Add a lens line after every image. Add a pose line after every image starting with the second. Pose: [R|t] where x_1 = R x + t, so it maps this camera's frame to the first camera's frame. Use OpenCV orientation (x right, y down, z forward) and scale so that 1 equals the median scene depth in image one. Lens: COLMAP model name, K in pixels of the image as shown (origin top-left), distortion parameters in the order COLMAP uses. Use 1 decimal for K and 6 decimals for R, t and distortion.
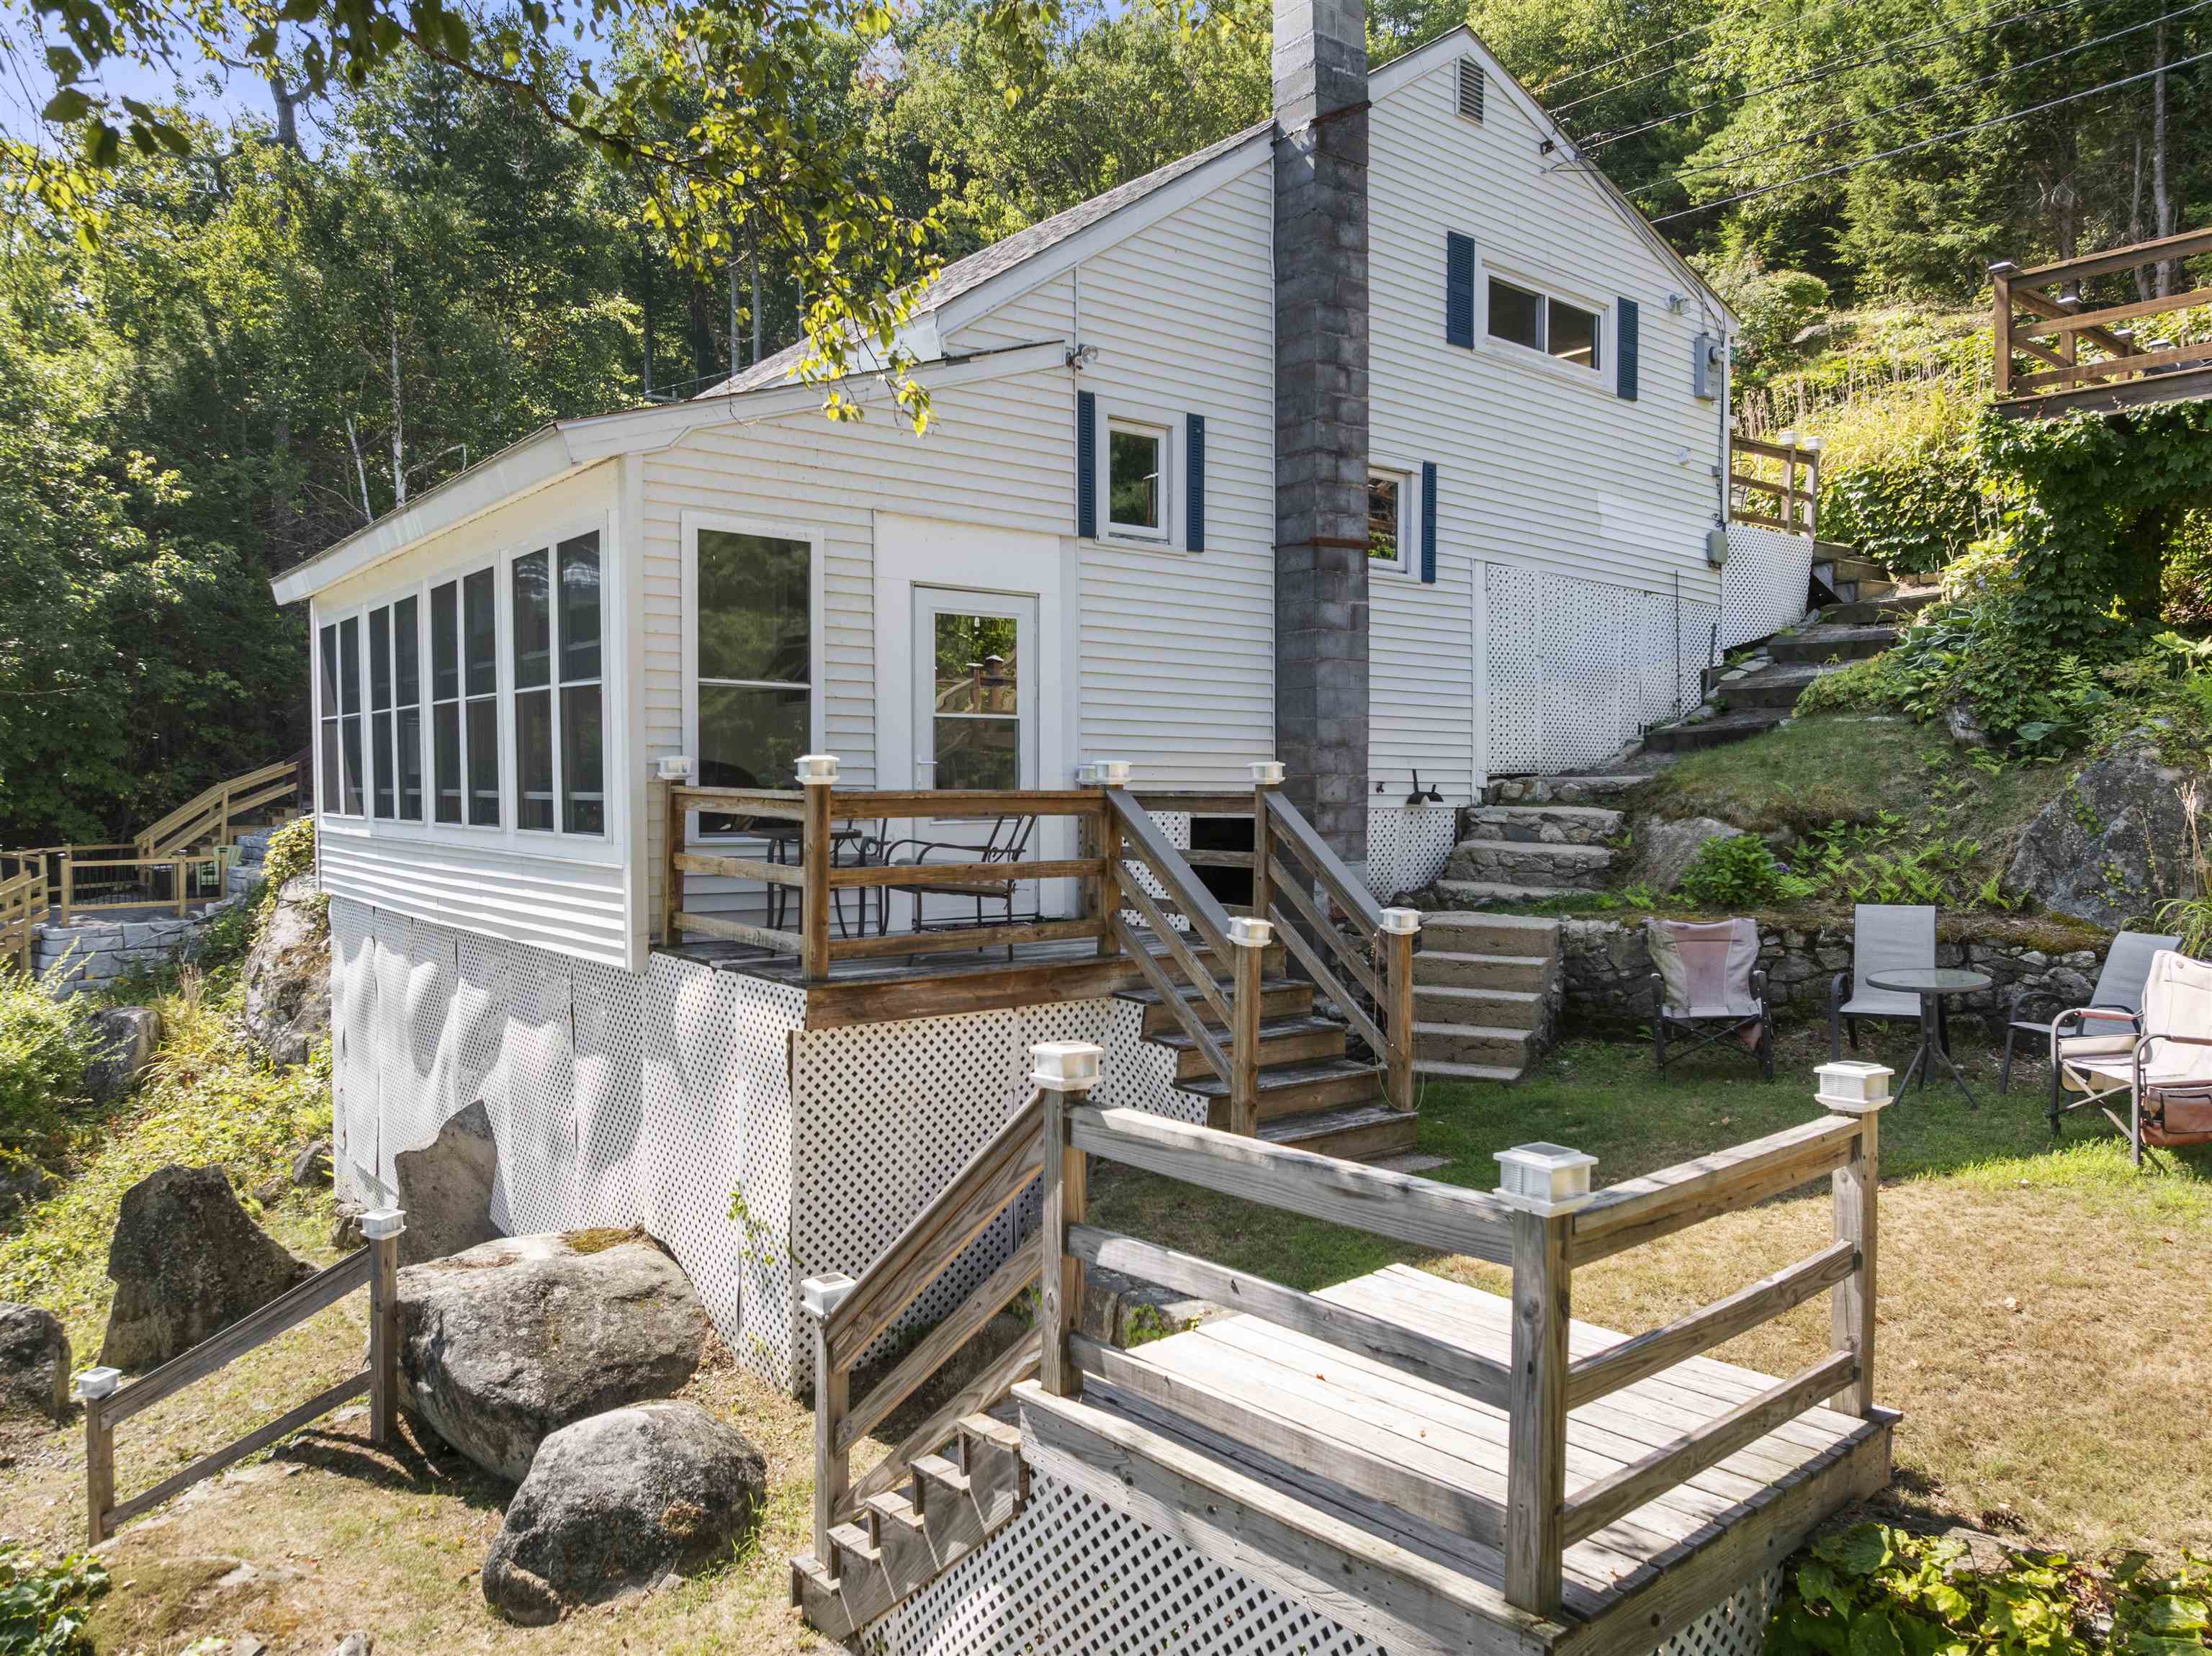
lens RADIAL K [[1575.6, 0, 1109.4], [0, 1575.6, 822.1], [0, 0, 1]] dist [-0.046826, 0.014557]
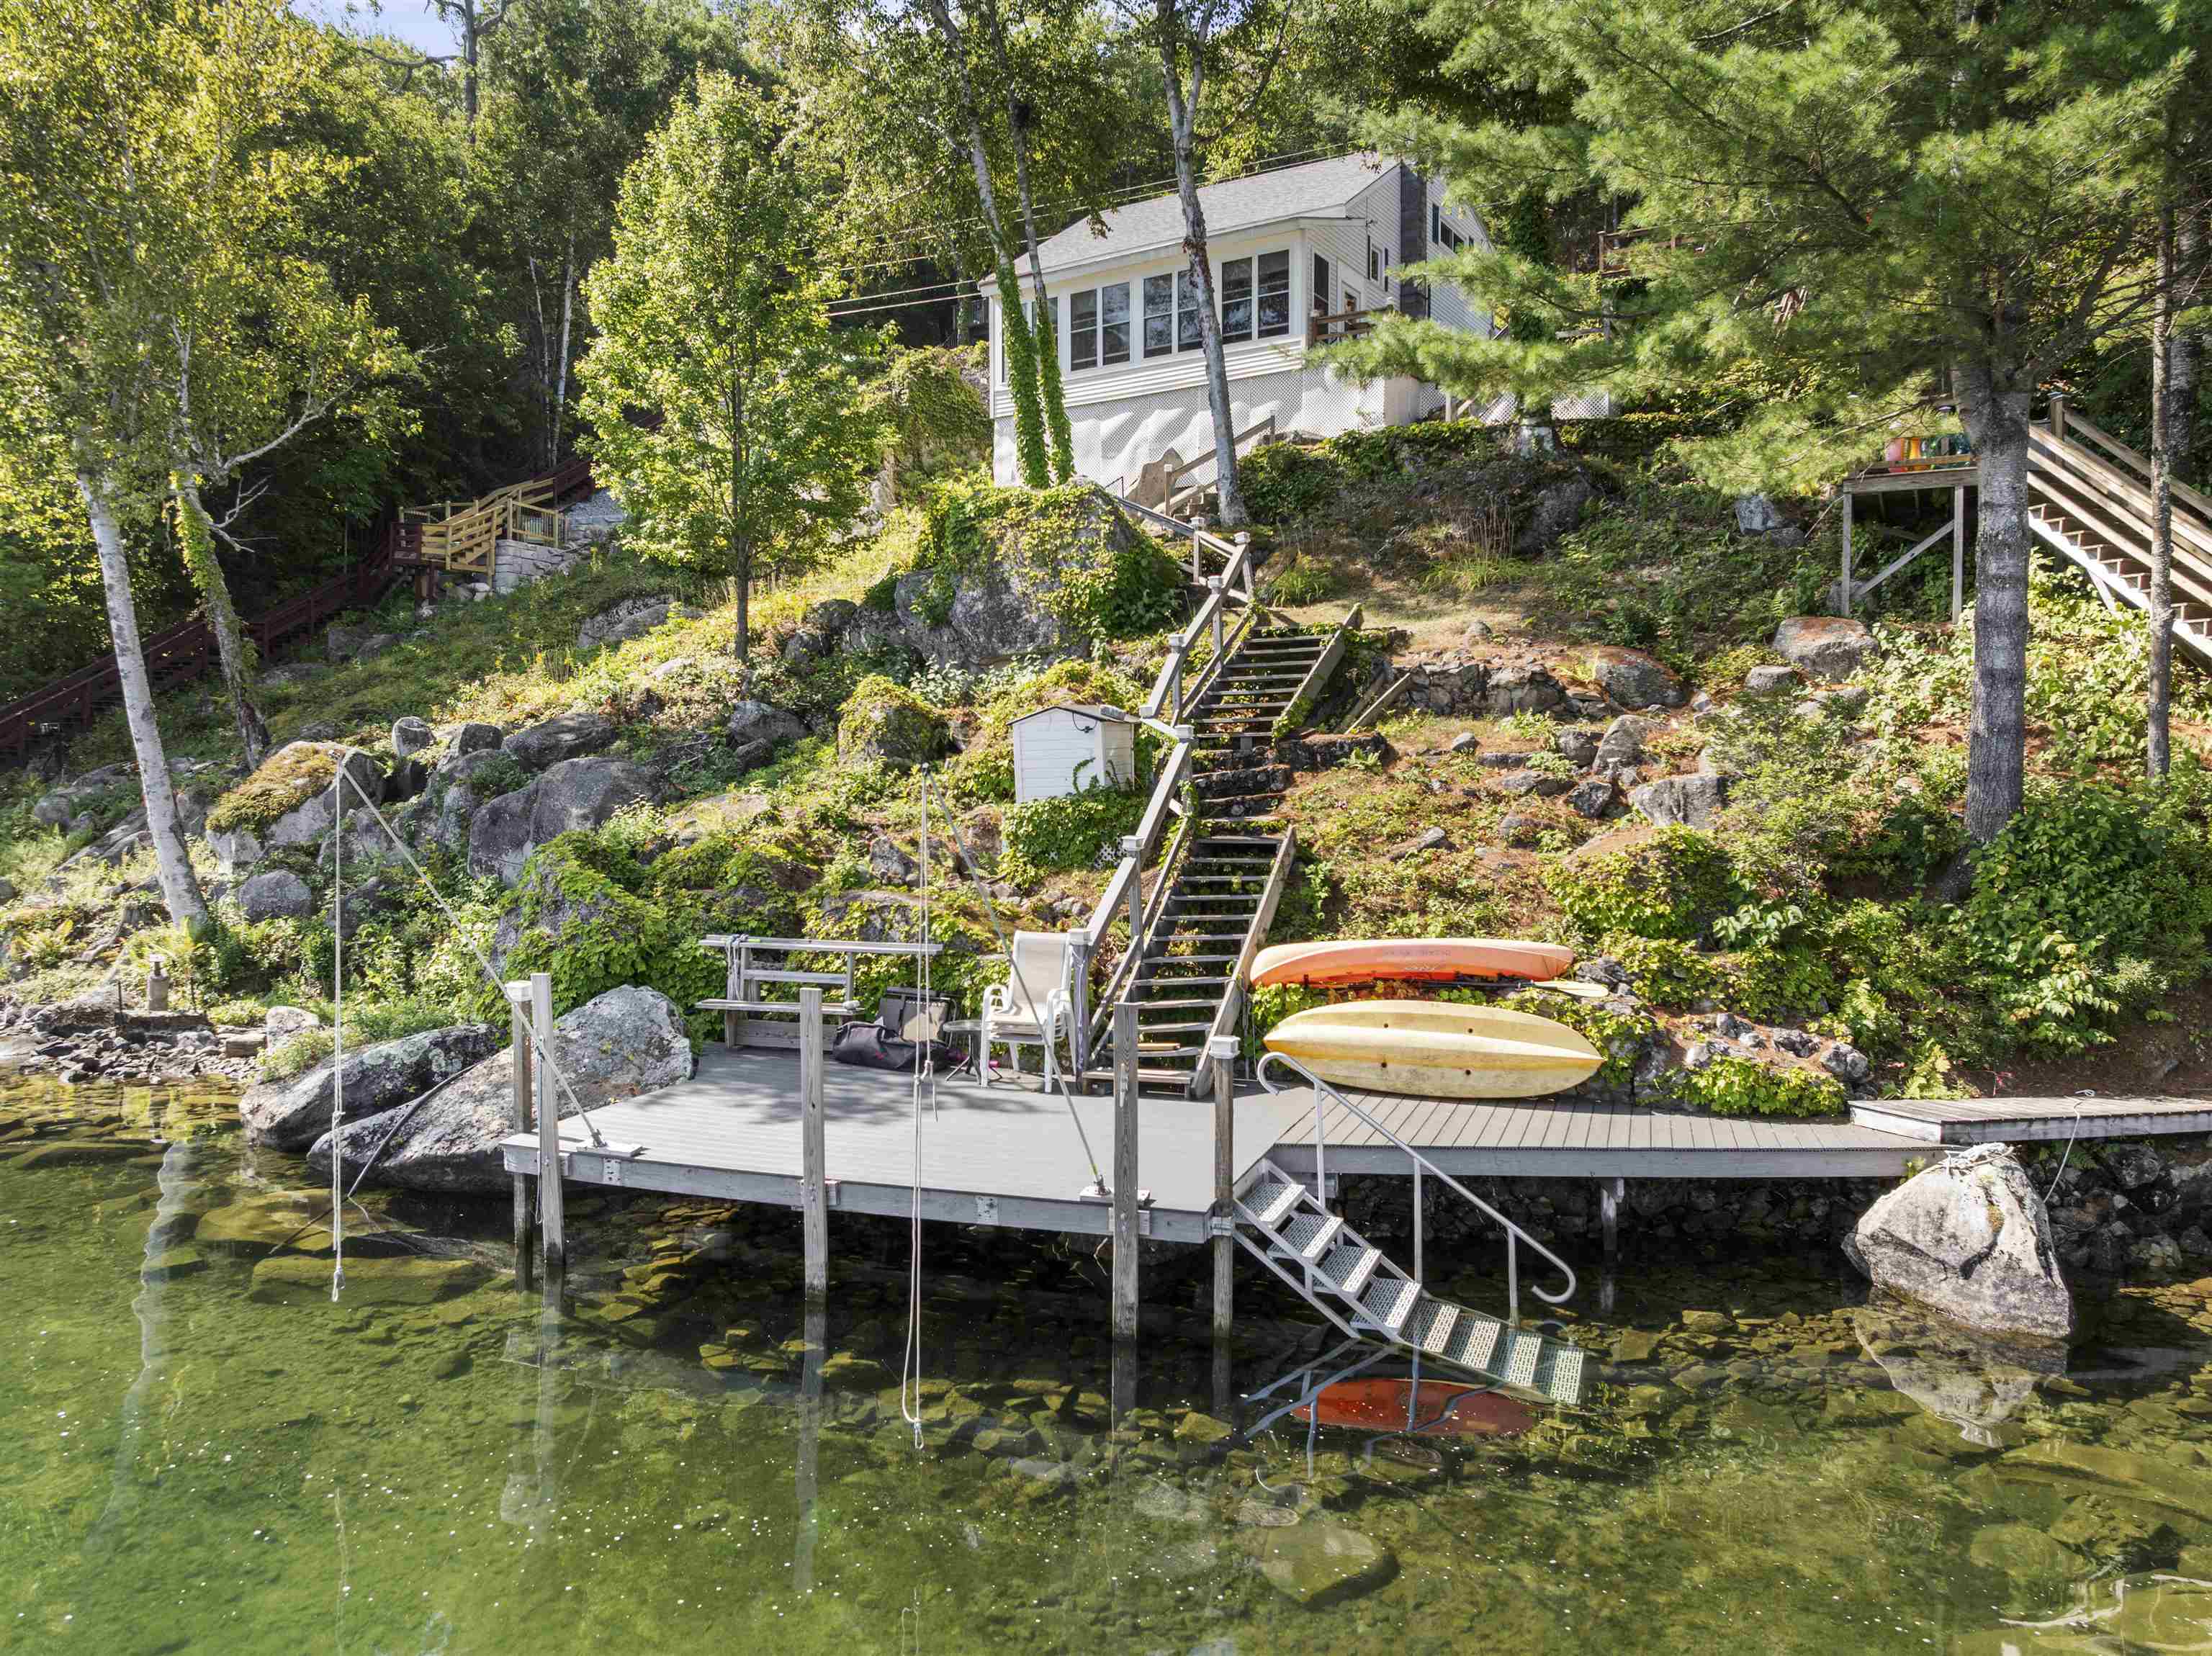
lens RADIAL K [[1575.6, 0, 1116.0], [0, 1575.6, 812.4], [0, 0, 1]] dist [-0.046826, 0.014557]
pose [[0.949512, 0.000398, 0.313729, -1.409572], [0.003843, 0.999909, -0.012900, 0.891046], [-0.313706, 0.013454, 0.949425, -1.763616]]
